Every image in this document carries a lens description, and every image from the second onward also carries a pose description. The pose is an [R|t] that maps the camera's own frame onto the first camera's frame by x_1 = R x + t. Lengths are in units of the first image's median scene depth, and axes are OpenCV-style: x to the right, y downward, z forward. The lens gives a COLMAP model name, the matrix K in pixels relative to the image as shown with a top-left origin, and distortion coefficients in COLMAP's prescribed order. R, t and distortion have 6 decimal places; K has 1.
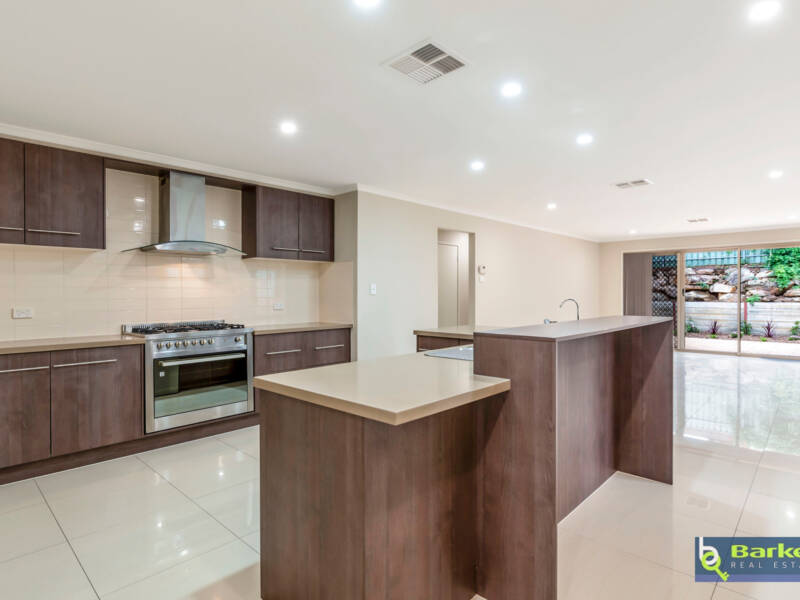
lens RADIAL K [[442.9, 0, 398.7], [0, 442.9, 294.5], [0, 0, 1]] dist [-0.002526, -0.000923]
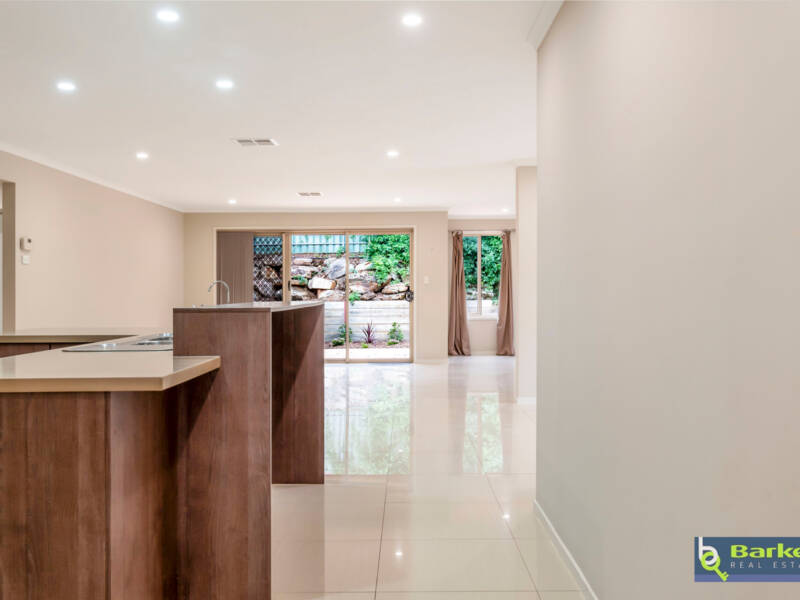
lens RADIAL K [[746.9, 0, 400.0], [0, 746.9, 300.0], [0, 0, 1]] dist [-0.004250, -0.003046]
pose [[0.729510, -0.007998, 0.683923, -0.183933], [0.005040, 0.999967, 0.006318, 0.022376], [-0.683952, -0.001162, 0.729526, -0.135862]]
